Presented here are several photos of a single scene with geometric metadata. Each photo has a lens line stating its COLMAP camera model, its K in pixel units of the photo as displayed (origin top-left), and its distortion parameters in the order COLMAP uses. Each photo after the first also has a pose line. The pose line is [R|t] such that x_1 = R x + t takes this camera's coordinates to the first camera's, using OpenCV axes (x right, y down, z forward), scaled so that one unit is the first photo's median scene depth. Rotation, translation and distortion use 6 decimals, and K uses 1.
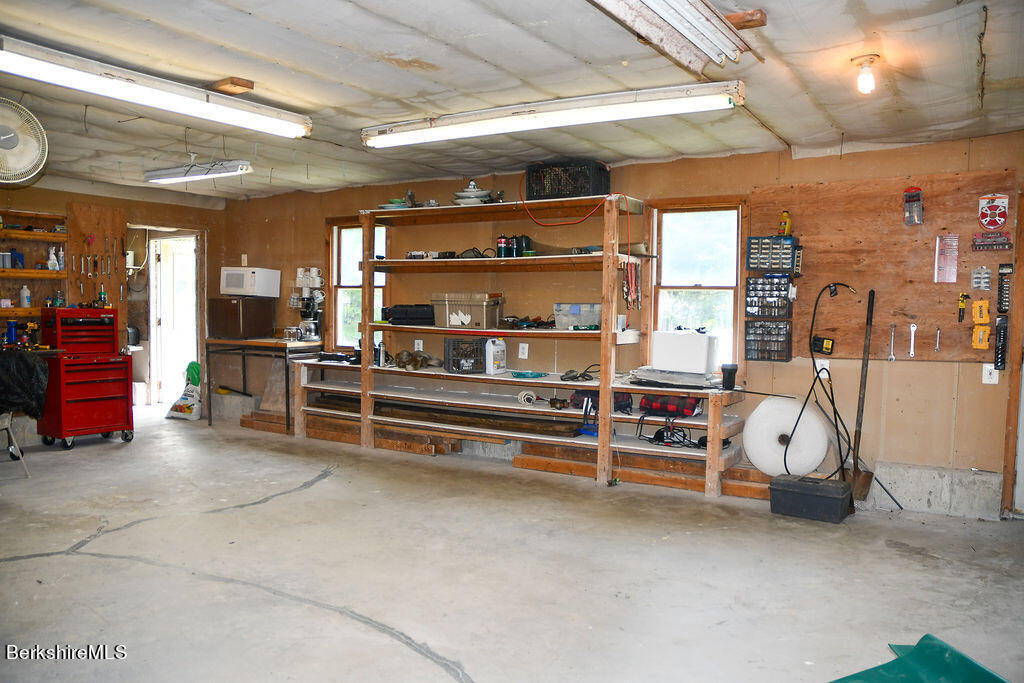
lens RADIAL K [[796.2, 0, 508.9], [0, 796.2, 344.1], [0, 0, 1]] dist [-0.157152, 0.127962]
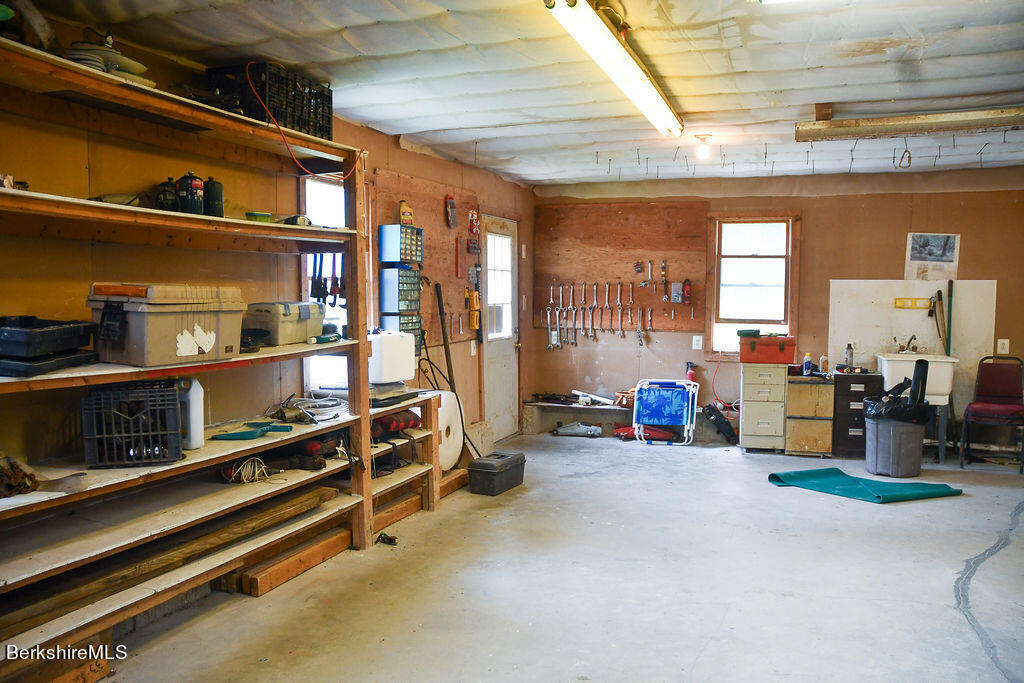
lens RADIAL K [[796.2, 0, 506.9], [0, 796.2, 341.2], [0, 0, 1]] dist [-0.157152, 0.127962]
pose [[-0.179352, -0.066917, 0.981506, -0.585982], [0.054692, 0.995463, 0.077862, -0.062288], [-0.982264, 0.067645, -0.174879, 0.965040]]
